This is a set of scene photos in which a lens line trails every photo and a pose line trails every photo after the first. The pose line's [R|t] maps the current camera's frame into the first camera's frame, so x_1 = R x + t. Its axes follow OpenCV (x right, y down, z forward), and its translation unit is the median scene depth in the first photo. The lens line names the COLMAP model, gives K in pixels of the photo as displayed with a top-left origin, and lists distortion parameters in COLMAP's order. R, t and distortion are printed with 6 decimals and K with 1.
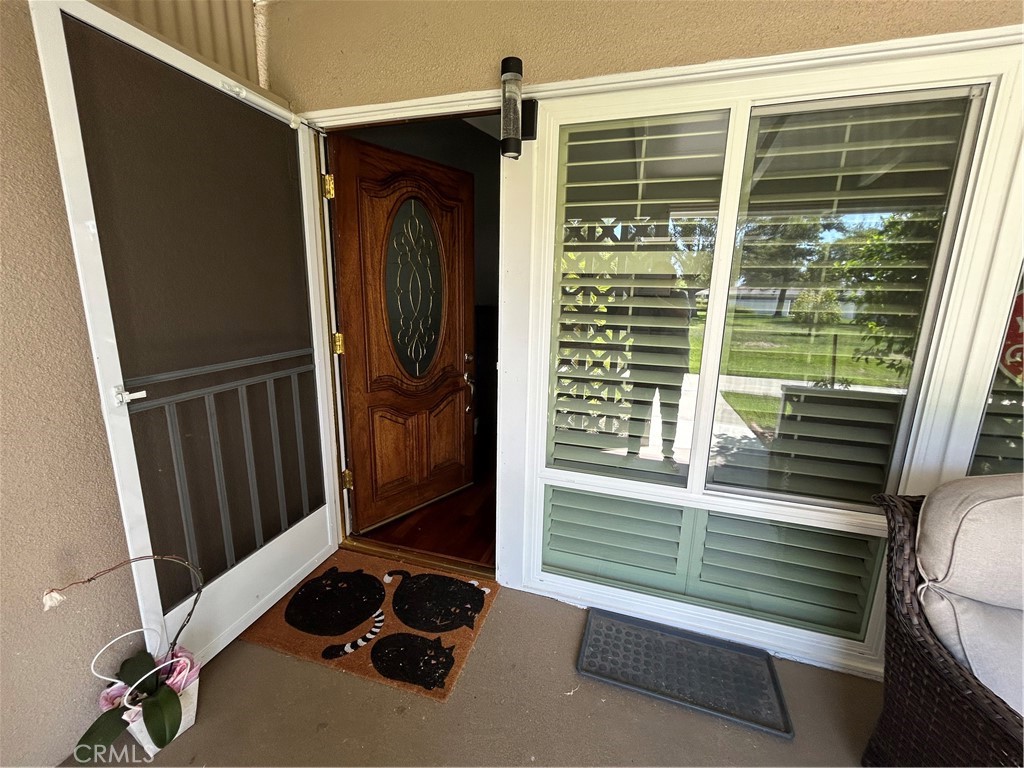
lens RADIAL K [[428.3, 0, 506.5], [0, 428.3, 383.7], [0, 0, 1]] dist [-0.000501, 0.000235]
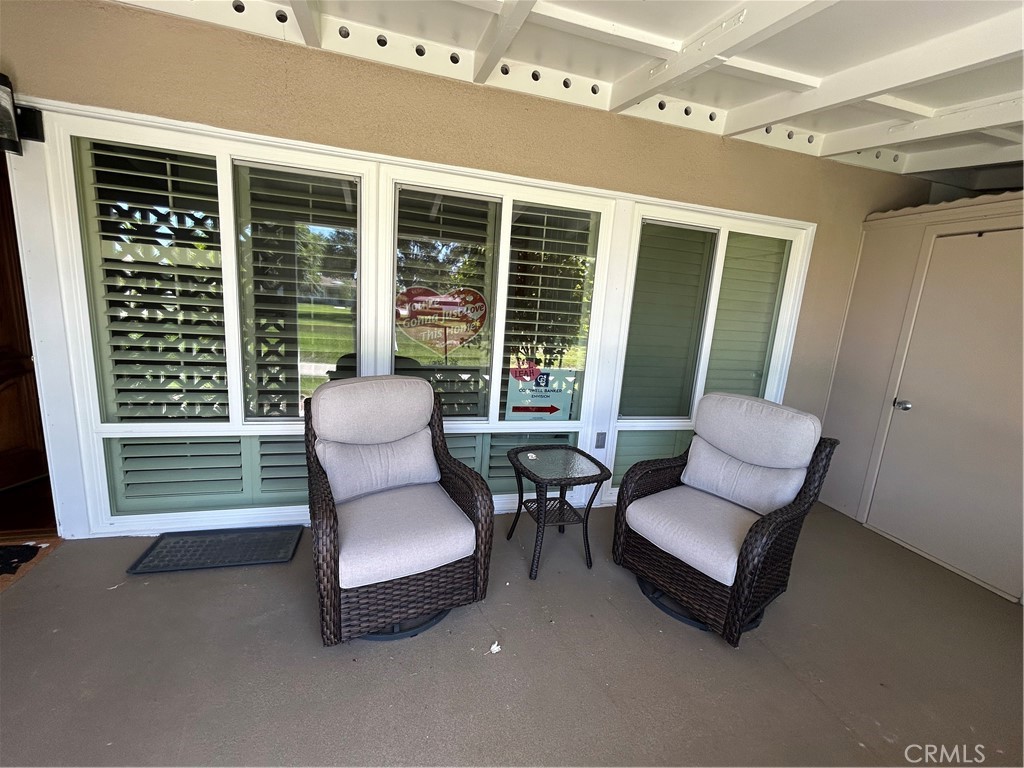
lens RADIAL K [[428.3, 0, 506.5], [0, 428.3, 383.7], [0, 0, 1]] dist [-0.000501, 0.000235]
pose [[0.827052, -0.064767, 0.558381, 0.361637], [0.065774, 0.997667, 0.018298, 0.138701], [-0.558264, 0.021593, 0.829383, -0.591819]]
